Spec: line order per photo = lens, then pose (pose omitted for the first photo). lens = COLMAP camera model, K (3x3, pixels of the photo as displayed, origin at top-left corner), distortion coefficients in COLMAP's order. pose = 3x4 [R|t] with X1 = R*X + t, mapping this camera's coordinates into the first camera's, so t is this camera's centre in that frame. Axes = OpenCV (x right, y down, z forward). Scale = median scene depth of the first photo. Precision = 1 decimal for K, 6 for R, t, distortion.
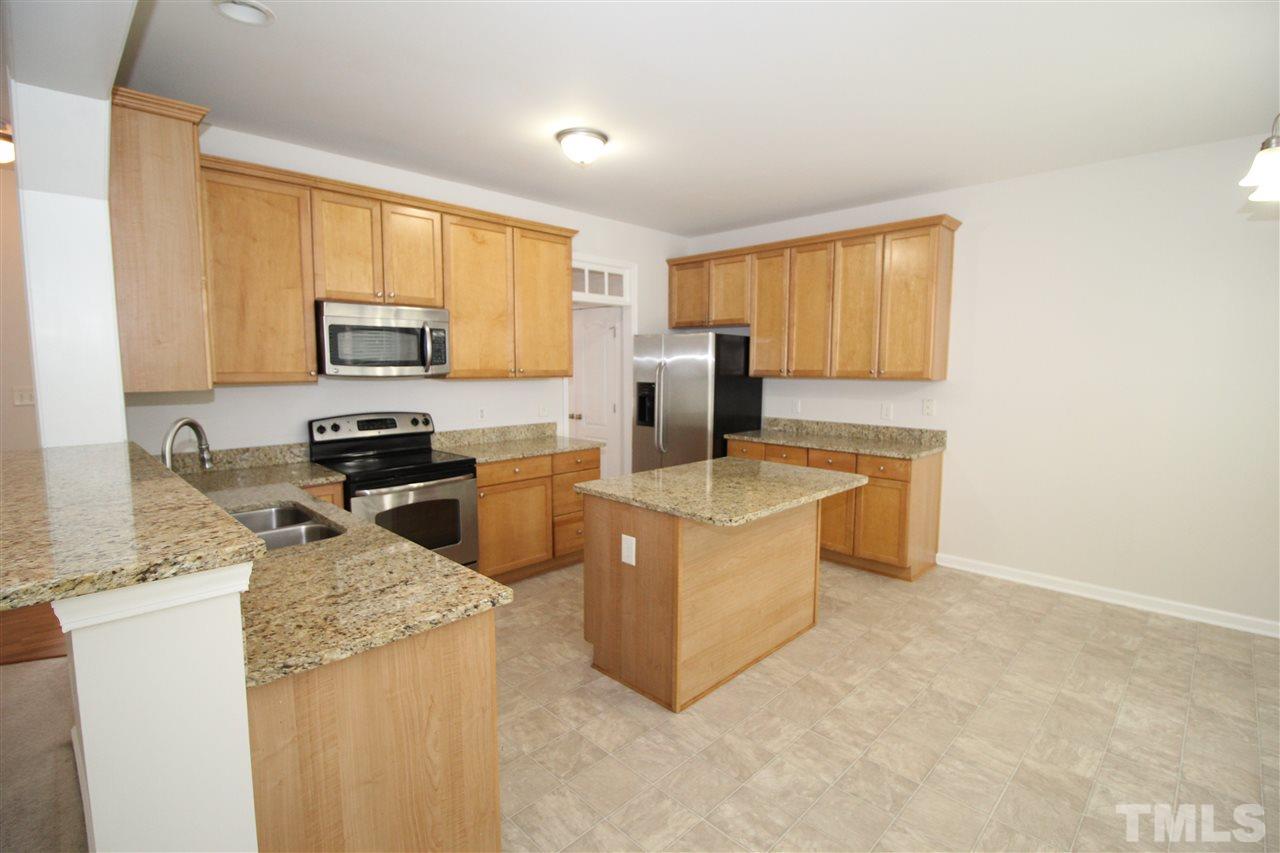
lens RADIAL K [[592.7, 0, 642.4], [0, 592.7, 420.3], [0, 0, 1]] dist [-0.000365, -0.012803]
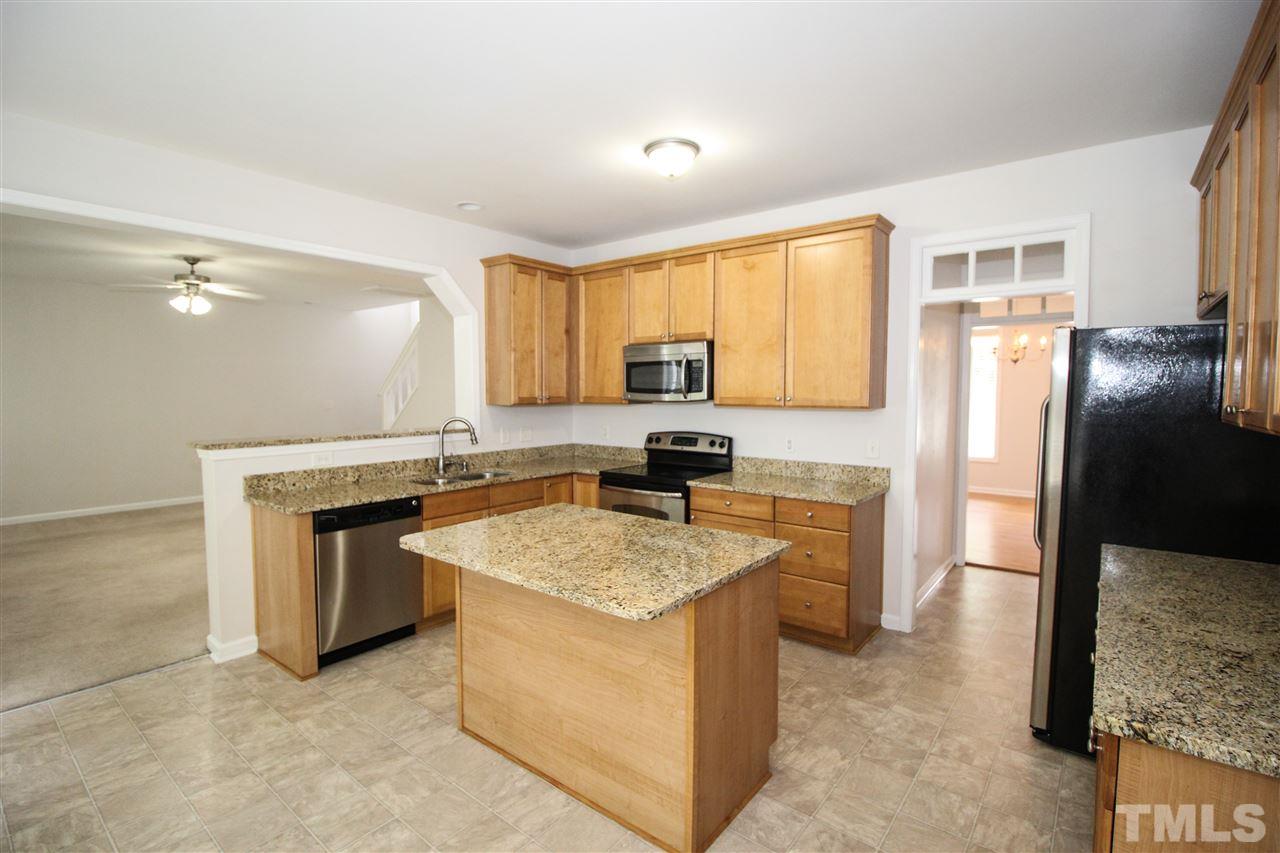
lens RADIAL K [[592.7, 0, 642.4], [0, 592.7, 420.3], [0, 0, 1]] dist [-0.000365, -0.012803]
pose [[0.111401, 0.047265, -0.992651, 0.693852], [-0.095936, 0.994715, 0.036597, -0.067959], [0.989134, 0.091154, 0.115347, 0.731547]]
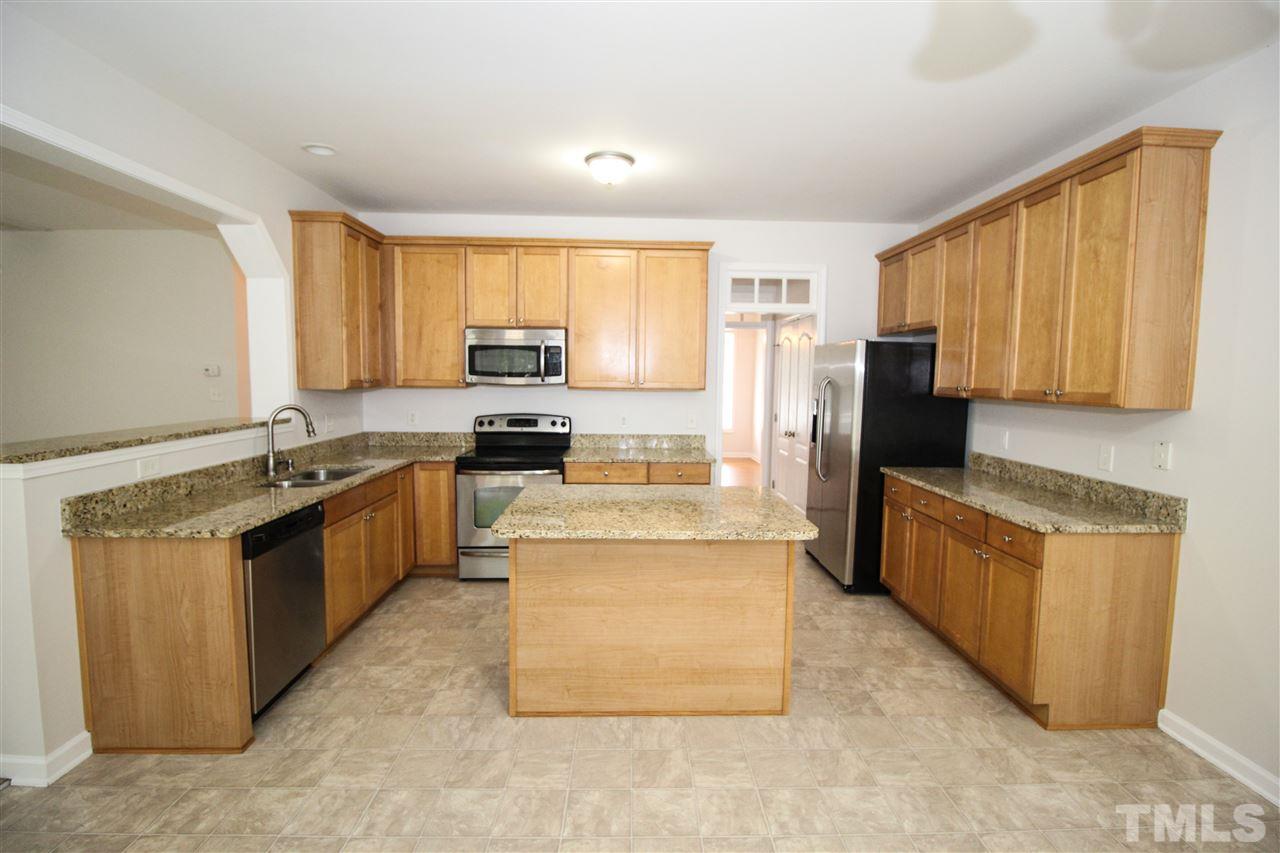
lens RADIAL K [[592.7, 0, 642.4], [0, 592.7, 420.3], [0, 0, 1]] dist [-0.000365, -0.012803]
pose [[0.721346, 0.058103, -0.690133, 0.570214], [-0.075974, 0.997100, 0.004537, -0.022476], [0.688395, 0.049159, 0.723668, 0.250966]]
